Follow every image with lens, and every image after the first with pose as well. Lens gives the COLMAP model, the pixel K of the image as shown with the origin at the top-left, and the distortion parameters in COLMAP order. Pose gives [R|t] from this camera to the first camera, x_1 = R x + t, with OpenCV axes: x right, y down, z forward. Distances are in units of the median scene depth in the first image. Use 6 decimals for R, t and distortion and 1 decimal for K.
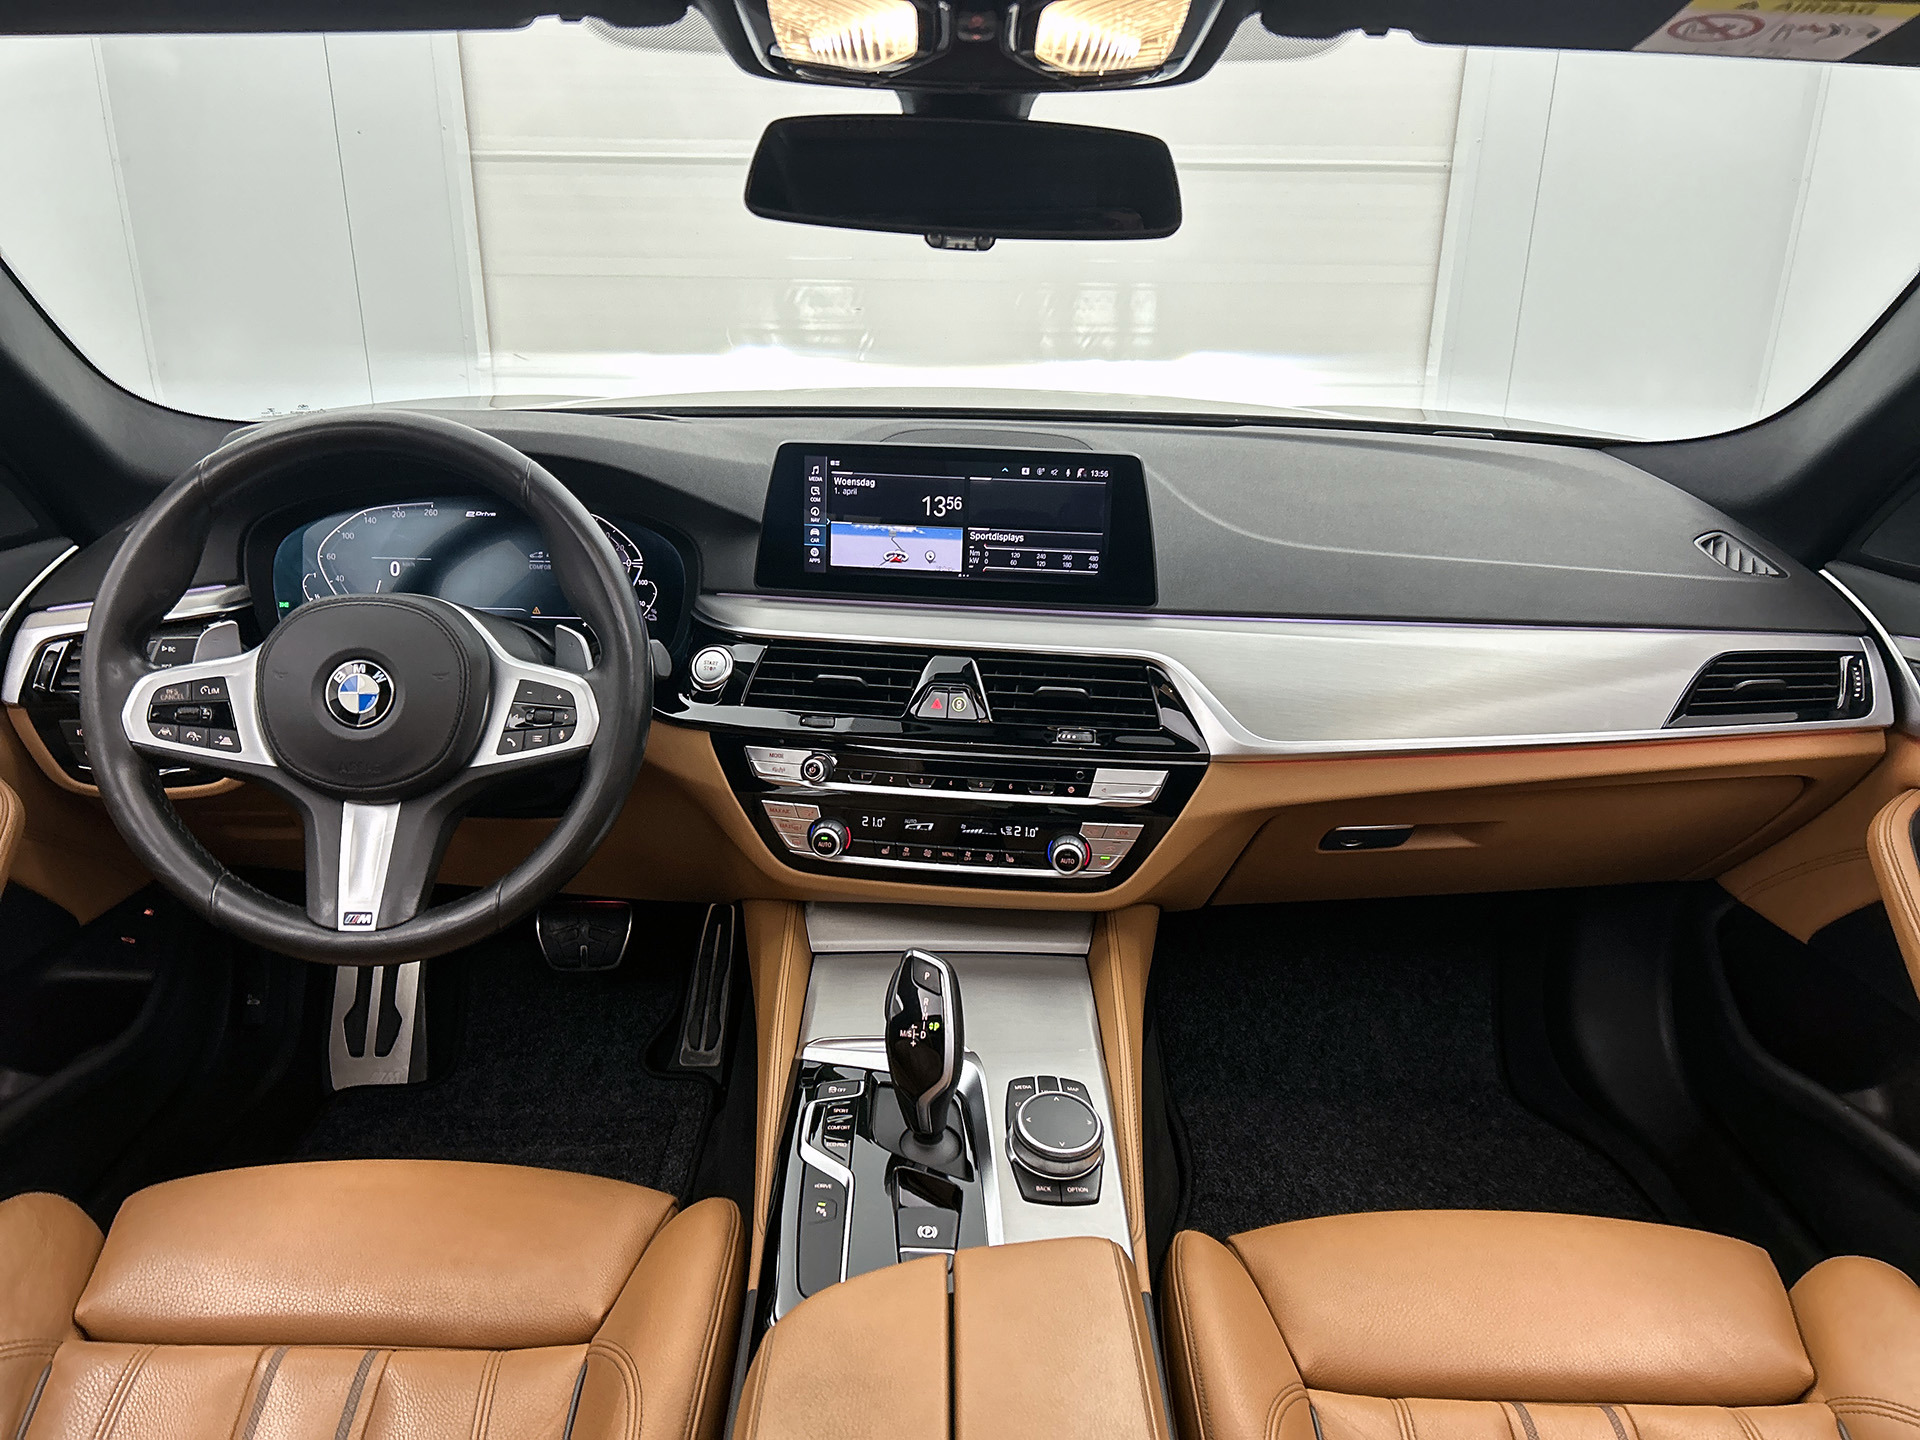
lens RADIAL K [[1444.4, 0, 963.8], [0, 1444.4, 728.9], [0, 0, 1]] dist [0.106190, -0.164478]
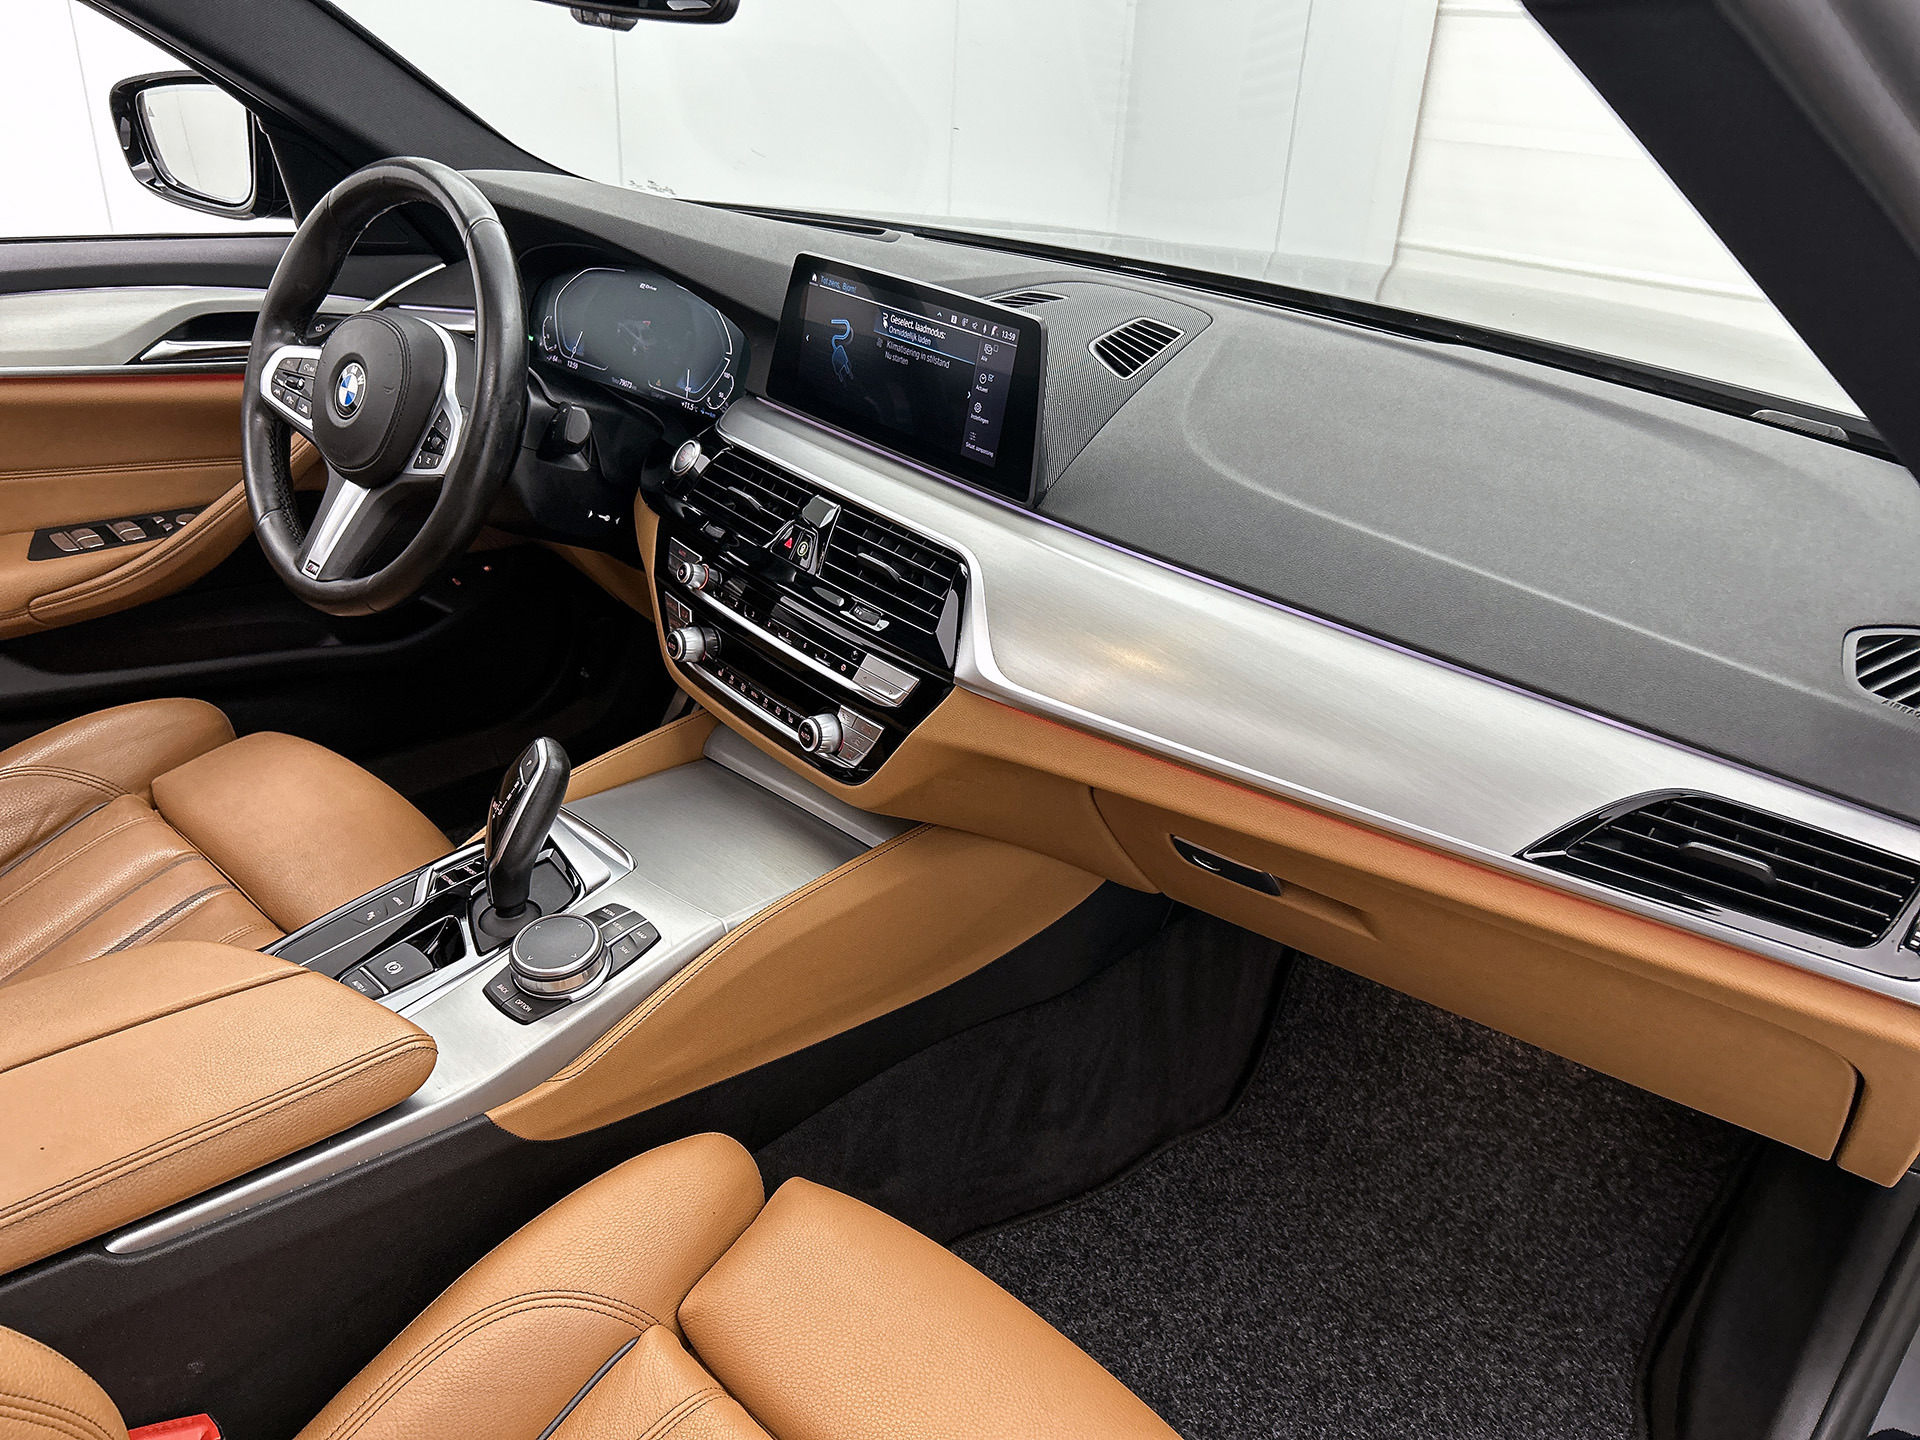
lens RADIAL K [[1465.9, 0, 988.2], [0, 1465.9, 733.1], [0, 0, 1]] dist [0.017143, 0.000877]
pose [[0.727532, 0.330917, -0.600991, 0.706987], [-0.286143, 0.942518, 0.172576, -0.104008], [0.623554, 0.046414, 0.780402, 0.334971]]
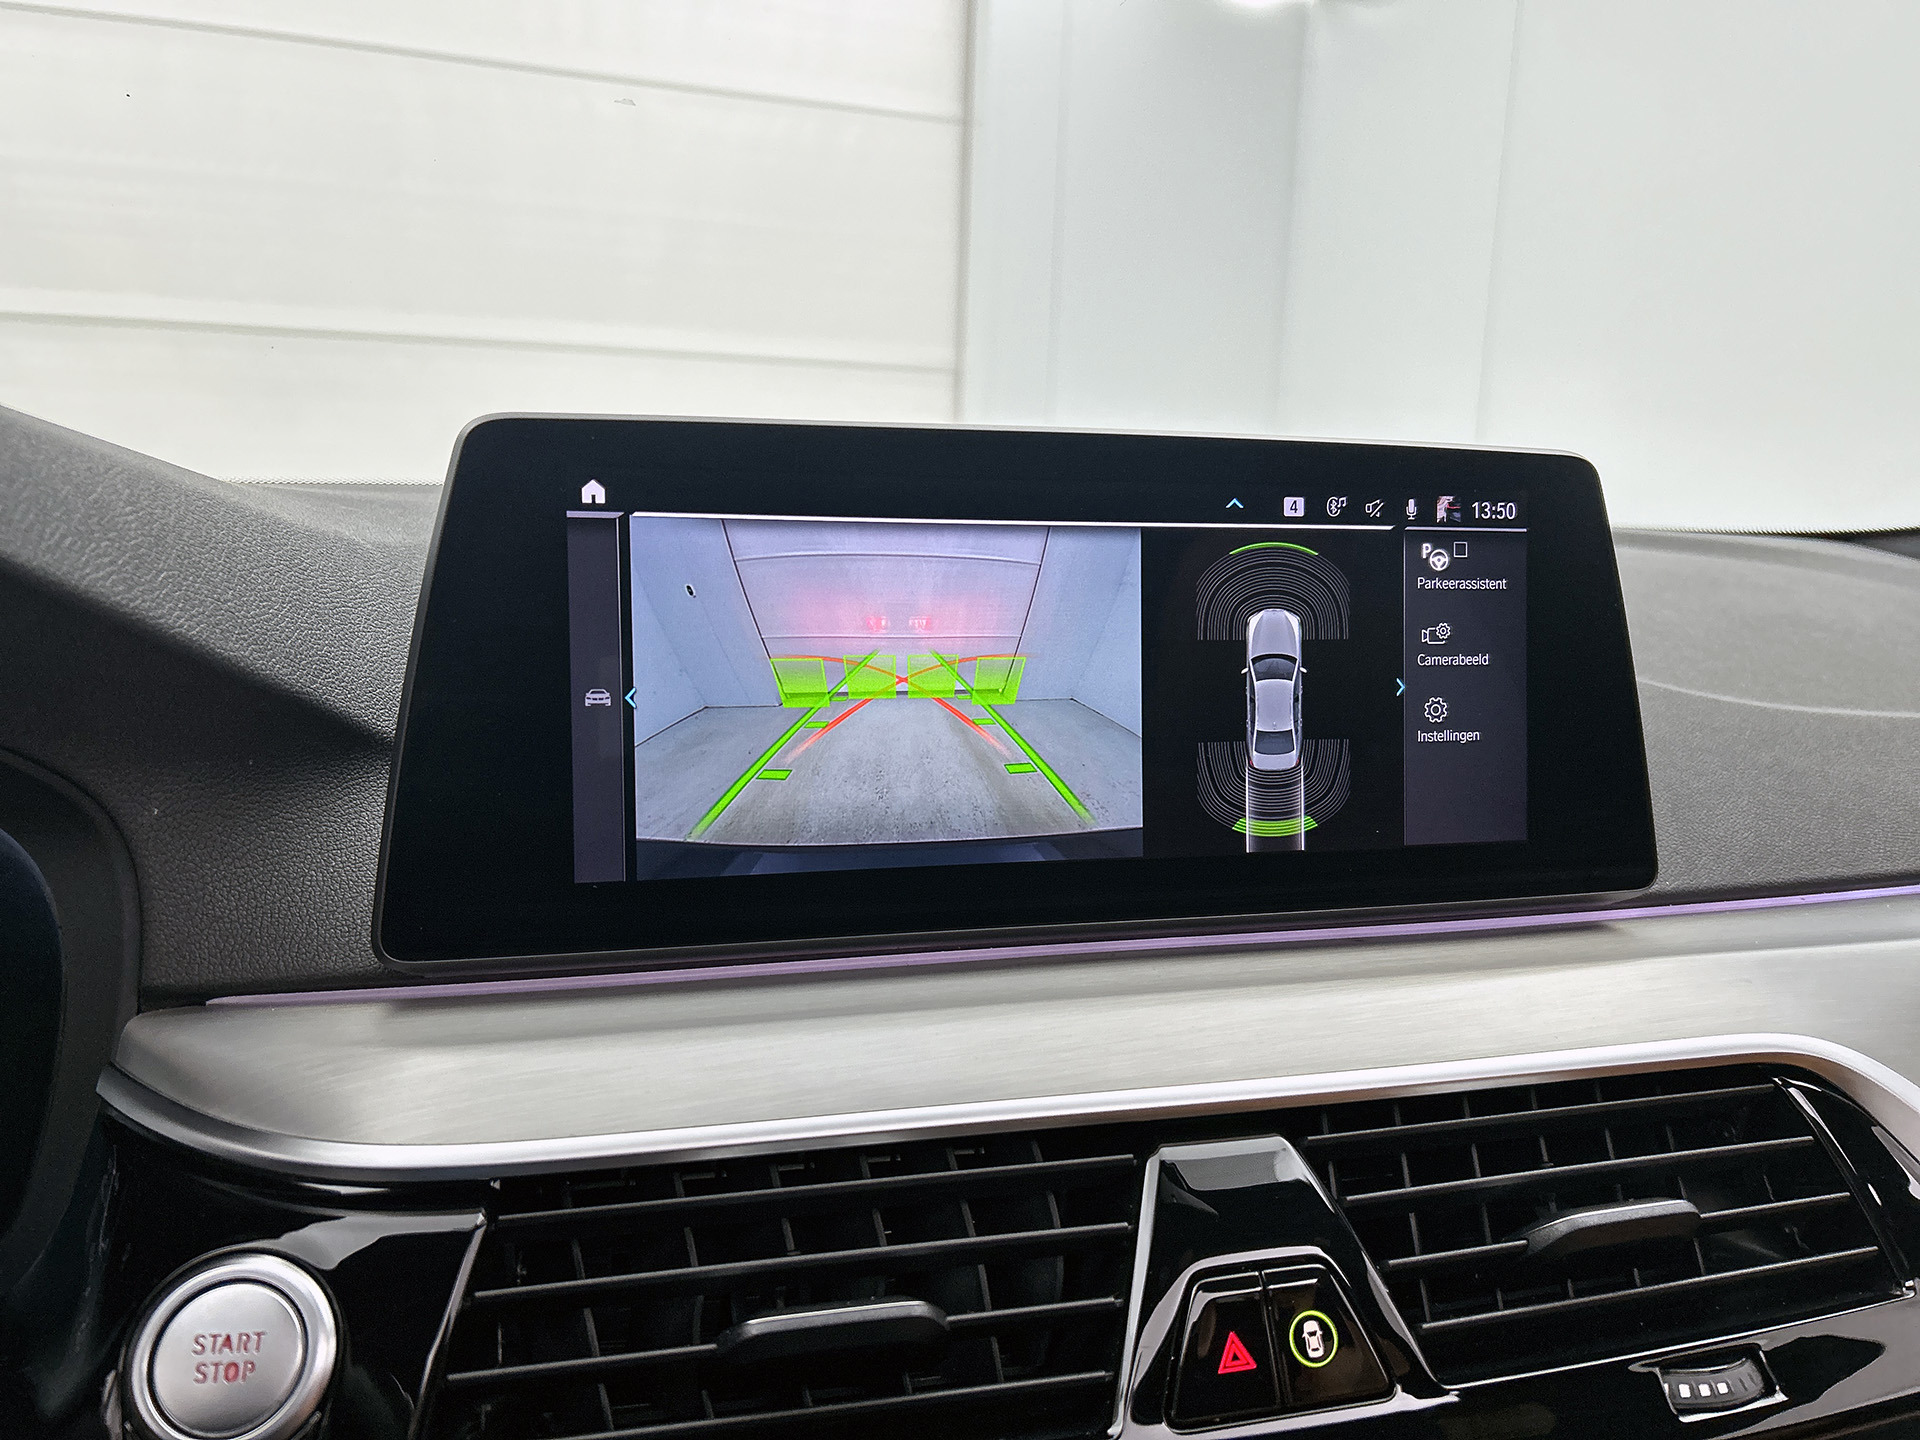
lens RADIAL K [[1439.5, 0, 960.0], [0, 1439.5, 720.0], [0, 0, 1]] dist [0.022037, -0.038929]
pose [[0.923451, -0.054553, 0.379818, -0.154677], [0.118900, 0.981804, -0.148066, -0.096170], [-0.364829, 0.181892, 0.913135, 0.769515]]
